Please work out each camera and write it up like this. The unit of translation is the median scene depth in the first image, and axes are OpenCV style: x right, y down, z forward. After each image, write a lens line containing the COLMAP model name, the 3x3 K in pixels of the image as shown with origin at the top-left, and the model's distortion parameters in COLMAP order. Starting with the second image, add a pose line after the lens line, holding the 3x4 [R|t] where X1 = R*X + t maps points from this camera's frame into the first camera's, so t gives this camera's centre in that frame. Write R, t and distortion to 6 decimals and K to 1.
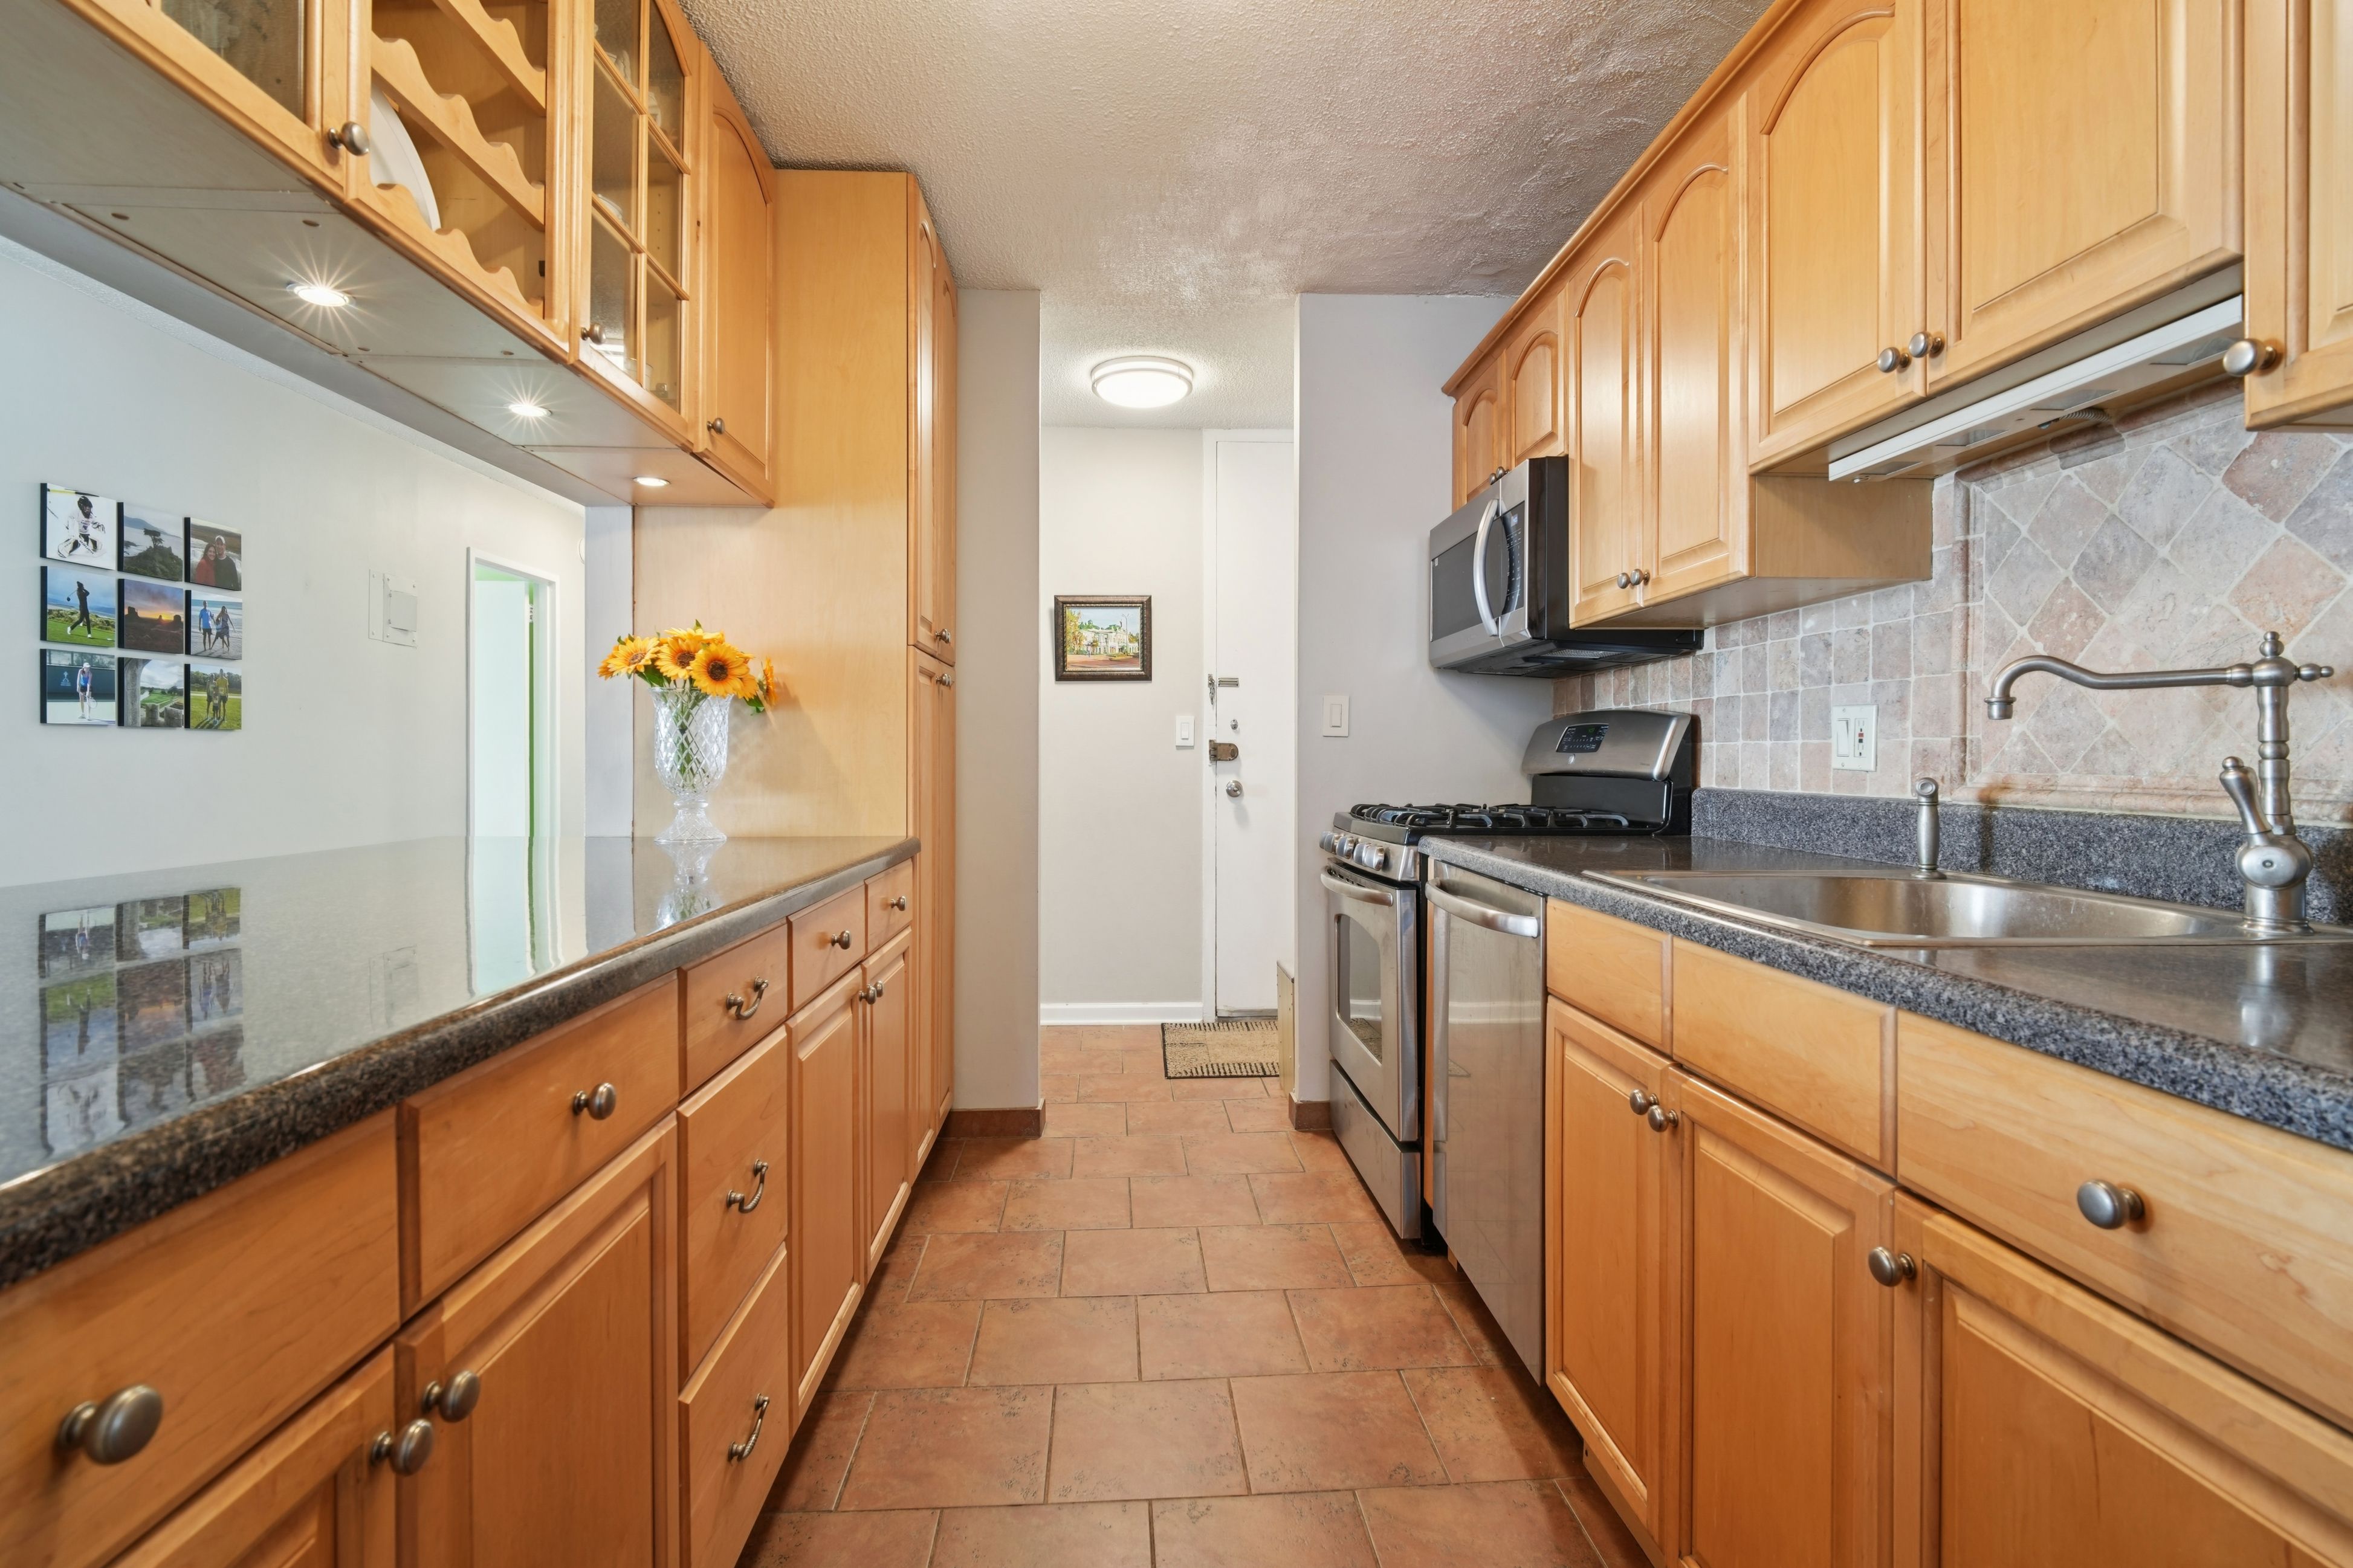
lens RADIAL K [[1101.8, 0, 1178.6], [0, 1101.8, 761.6], [0, 0, 1]] dist [-0.003181, -0.001184]
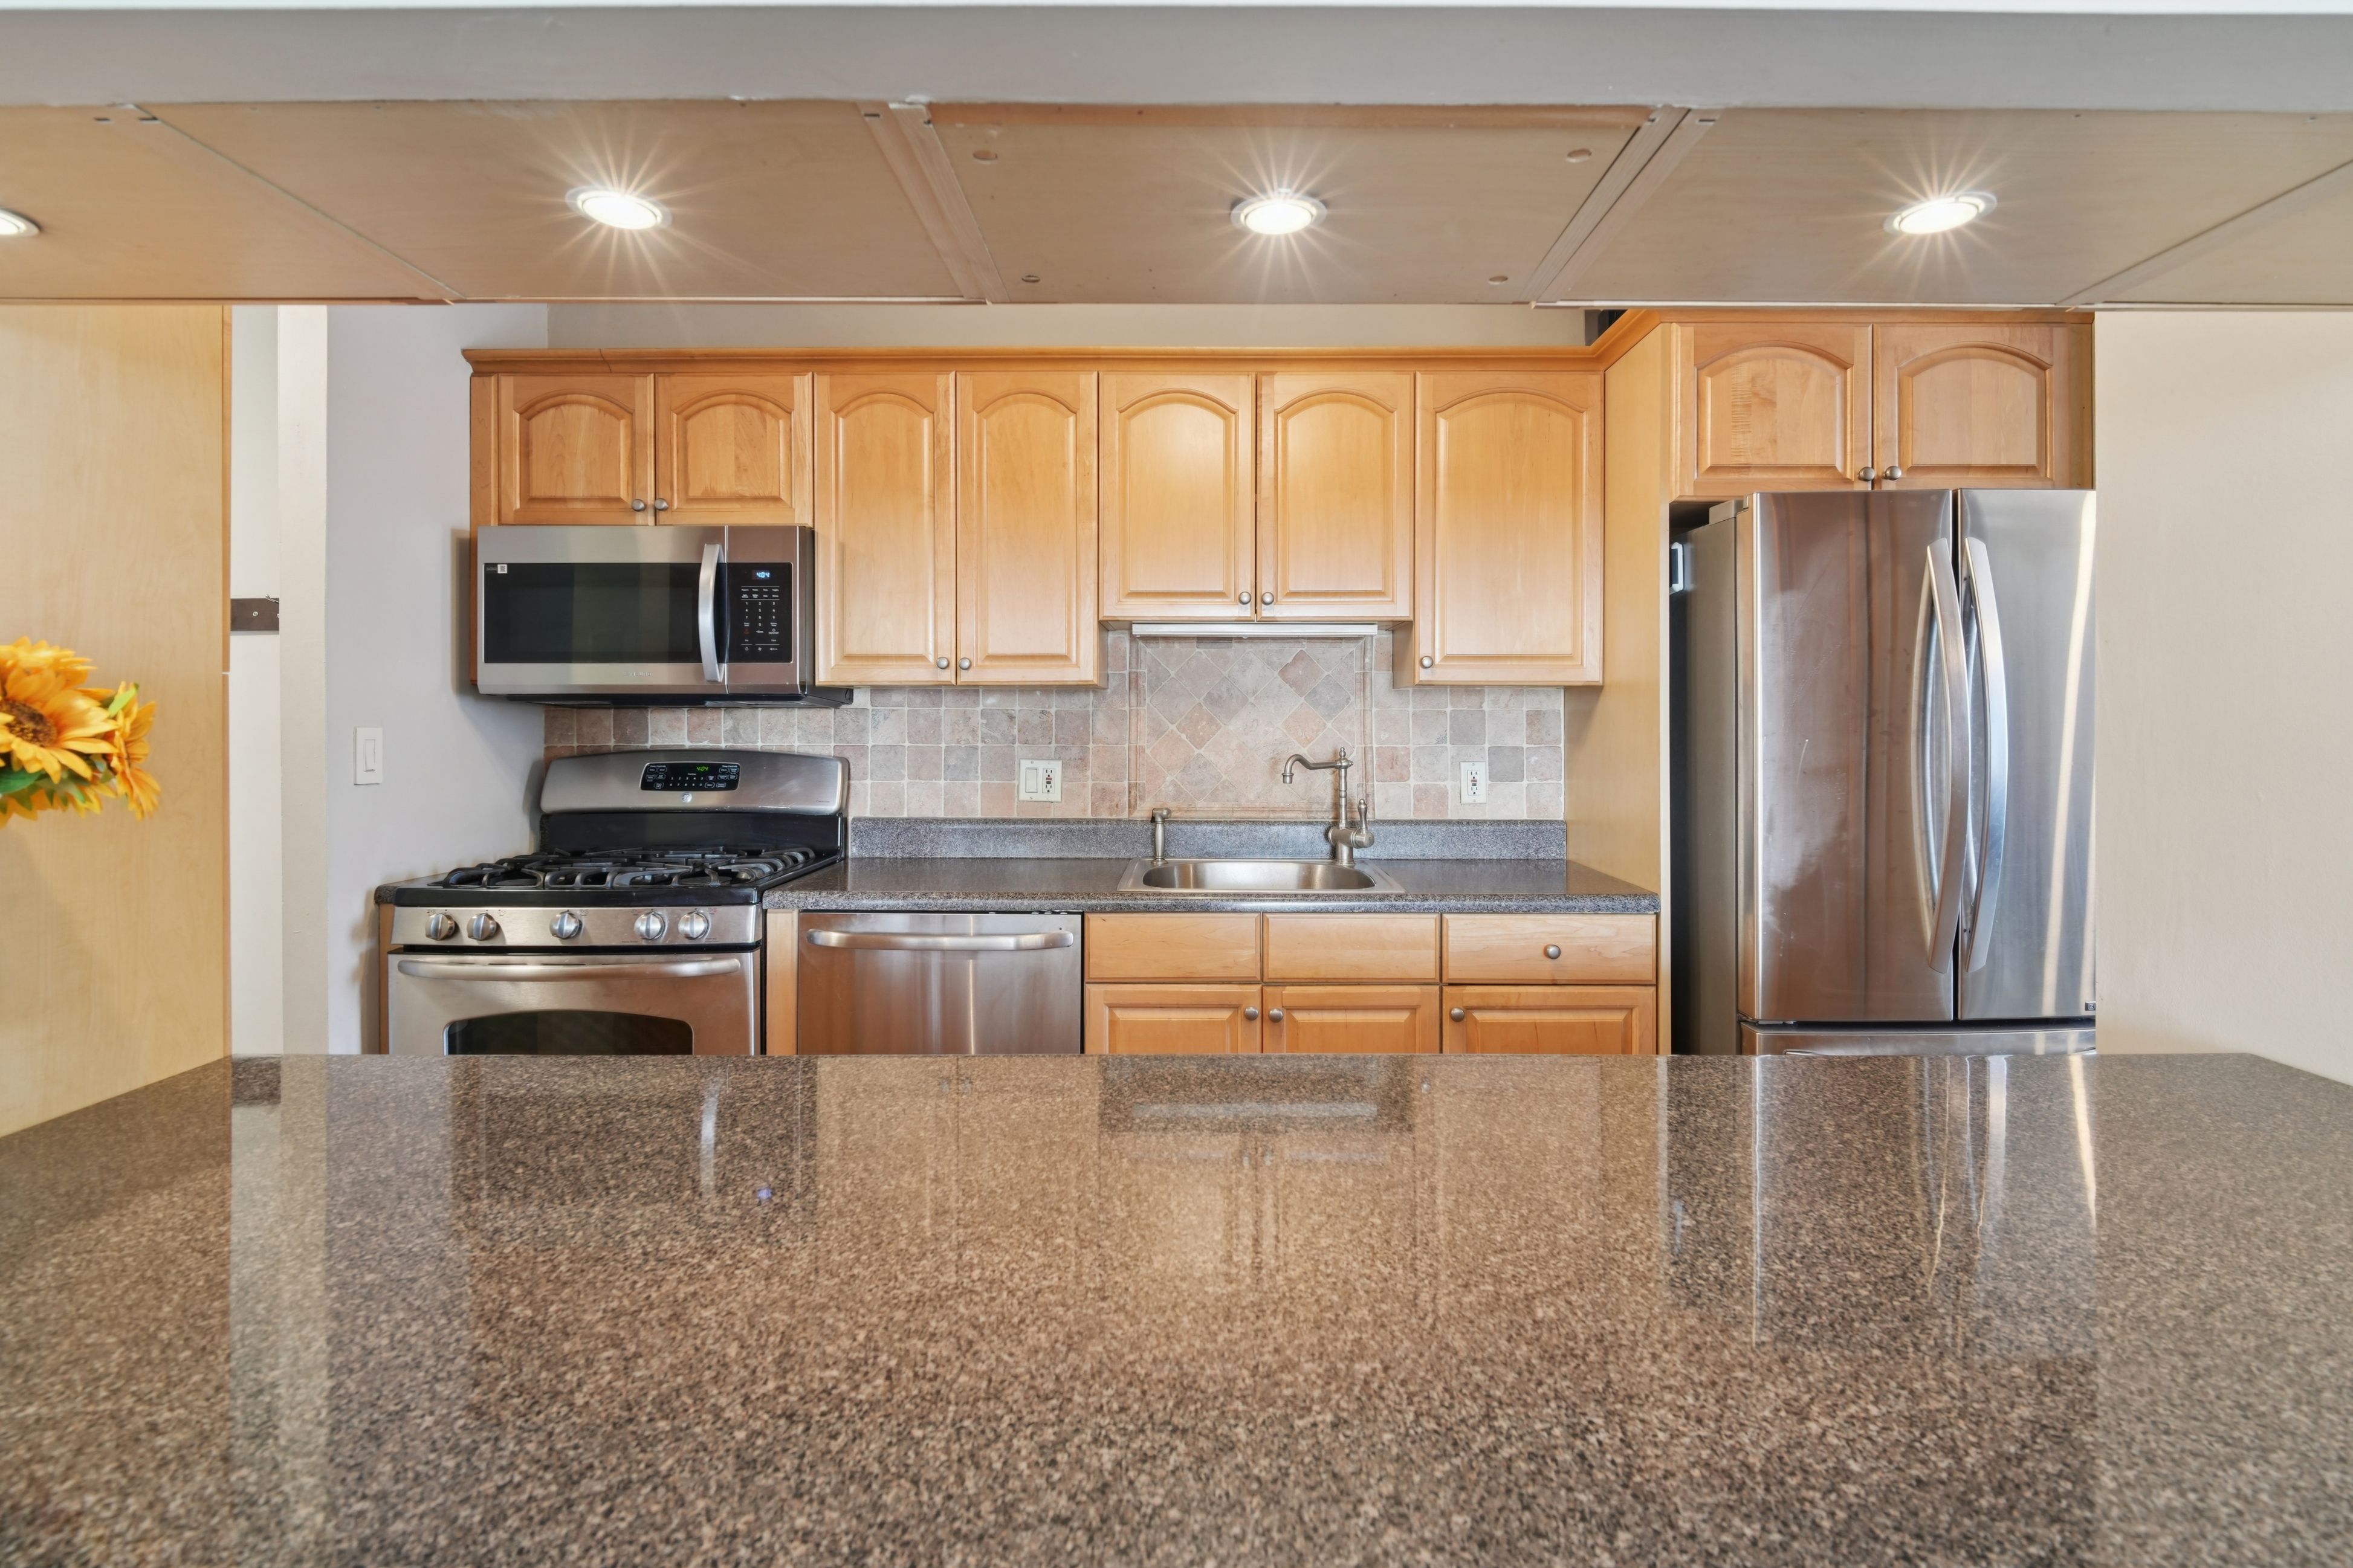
lens RADIAL K [[1096.9, 0, 1204.3], [0, 1096.9, 730.6], [0, 0, 1]] dist [-0.001123, -0.000291]
pose [[0.048185, -0.008056, 0.998806, -0.893218], [0.001578, 0.999967, 0.007989, -0.101527], [-0.998837, 0.001191, 0.048197, 0.680129]]
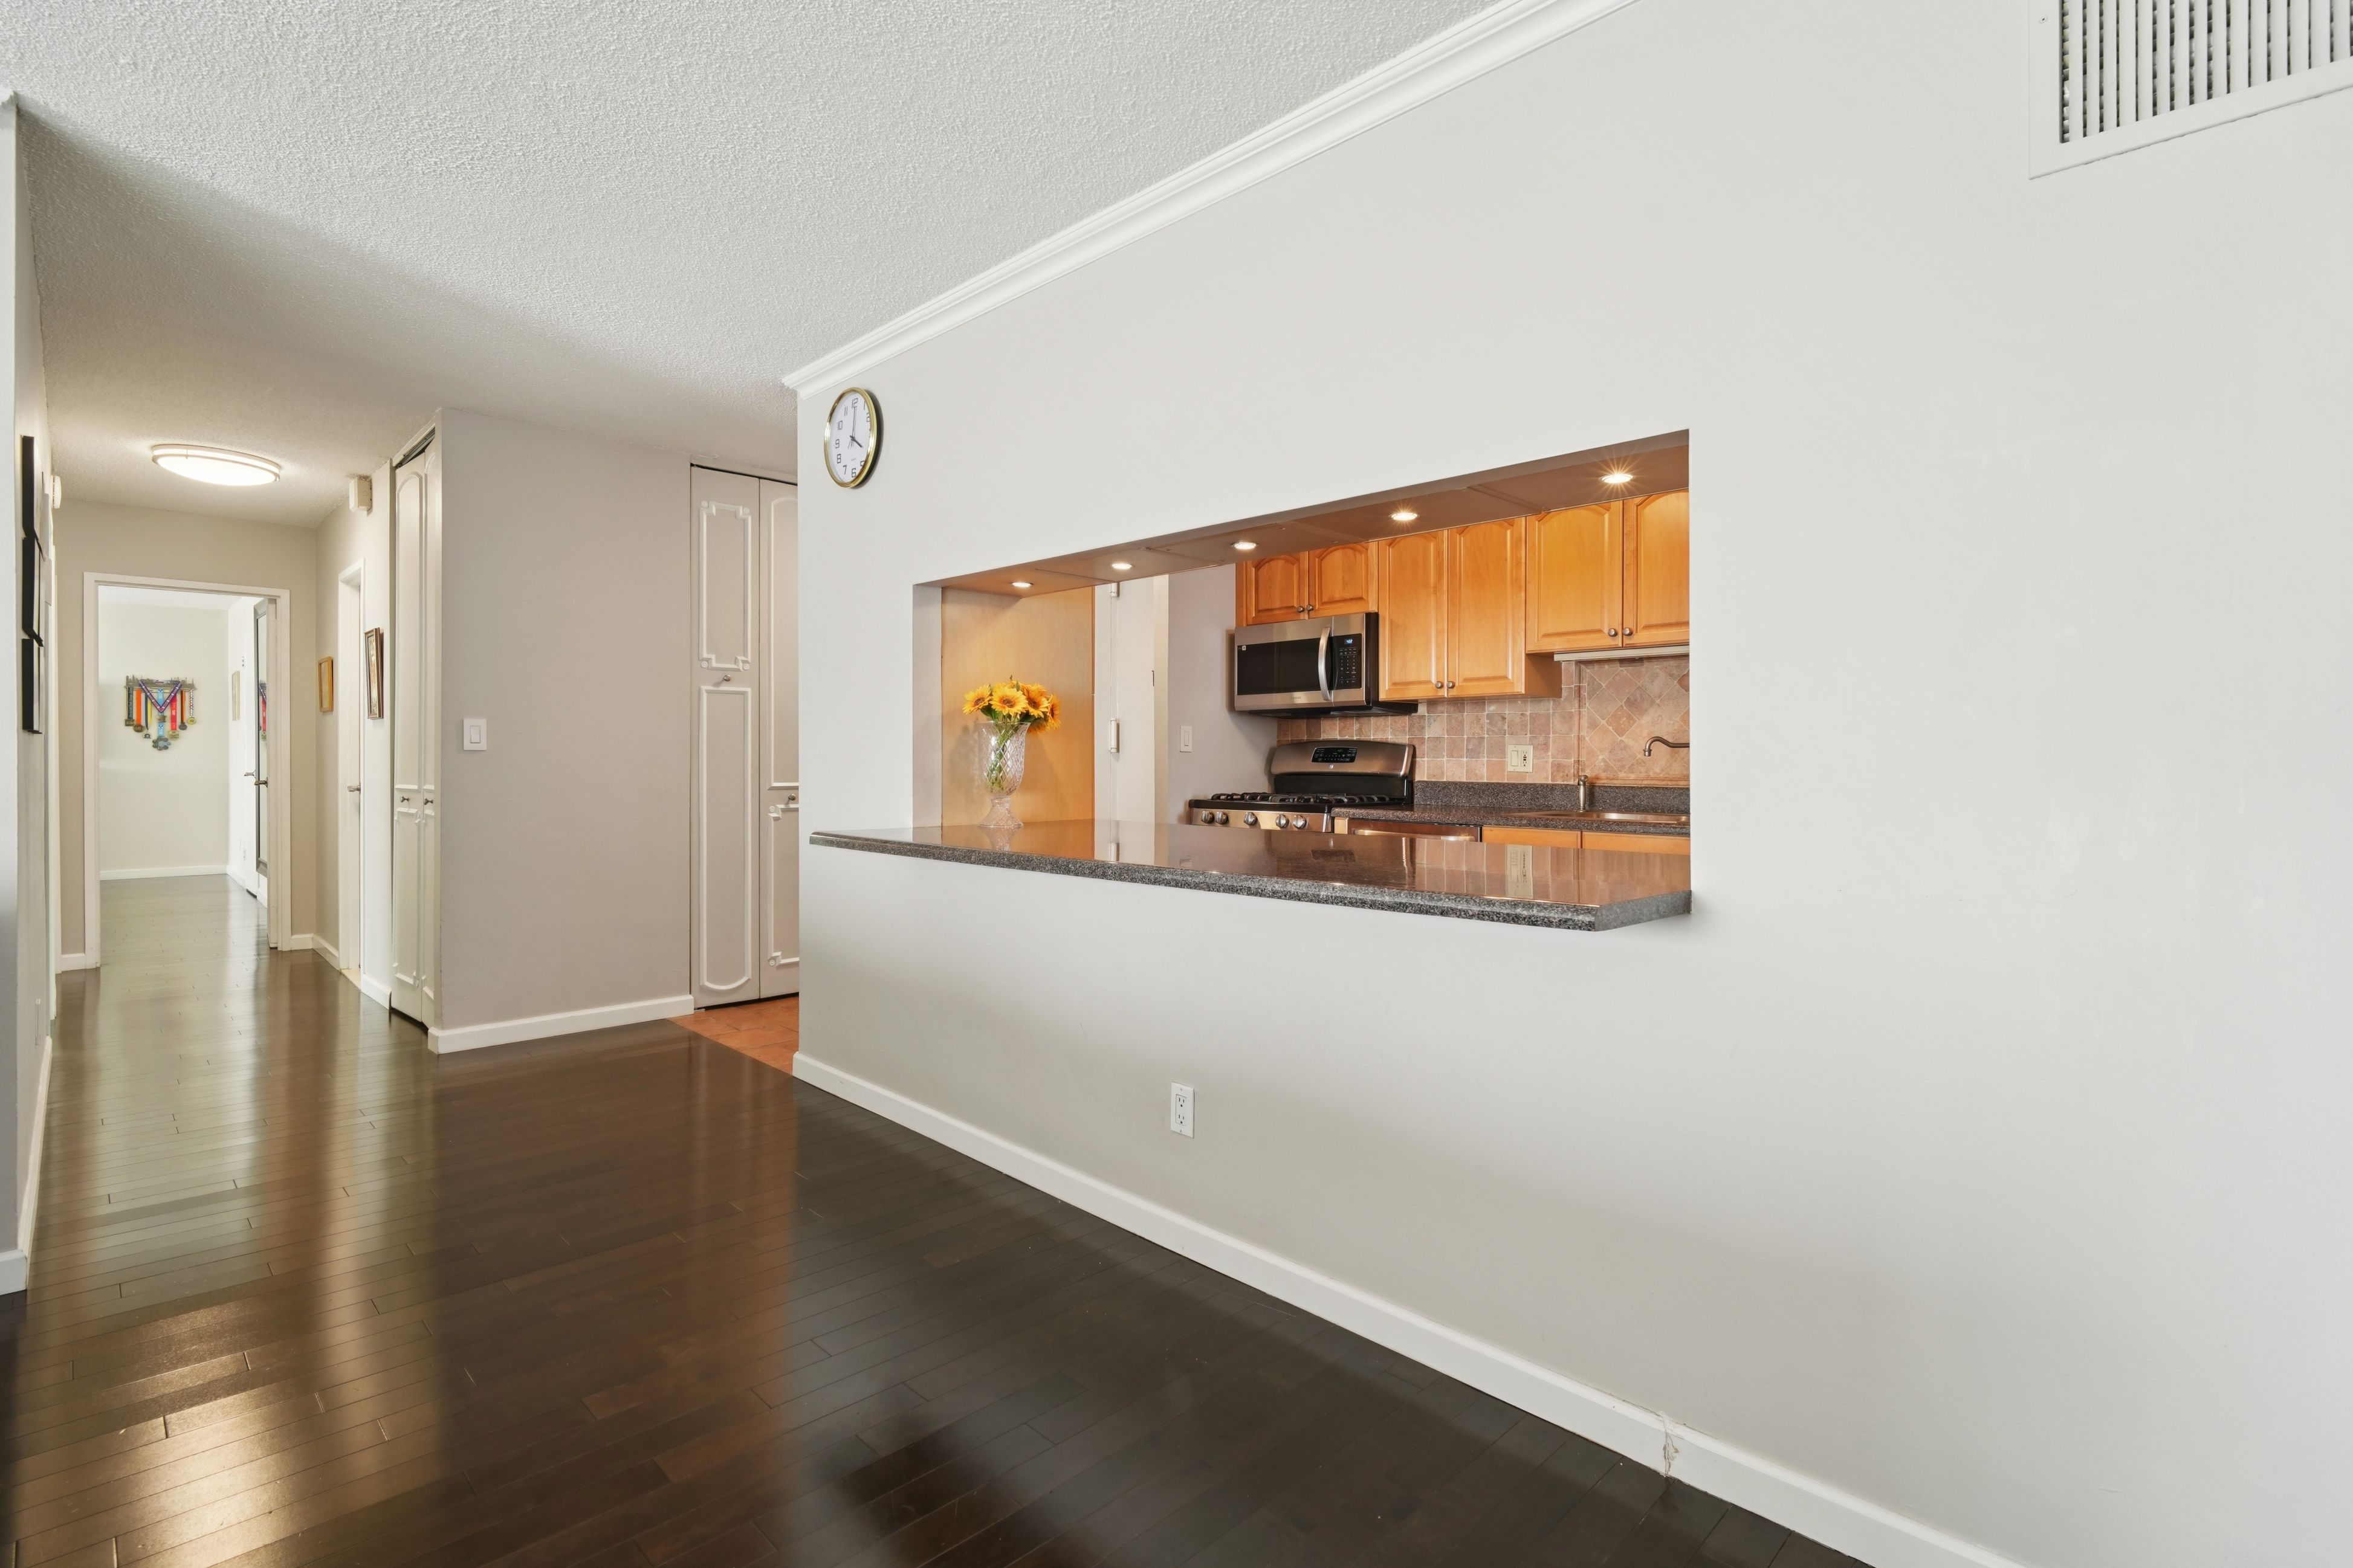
lens RADIAL K [[1122.2, 0, 1189.2], [0, 1122.2, 764.9], [0, 0, 1]] dist [-0.001670, -0.000470]
pose [[0.743307, -0.003200, 0.668943, -1.517945], [0.000160, 0.999989, 0.004606, -0.018511], [-0.668950, -0.003317, 0.743300, -0.324442]]
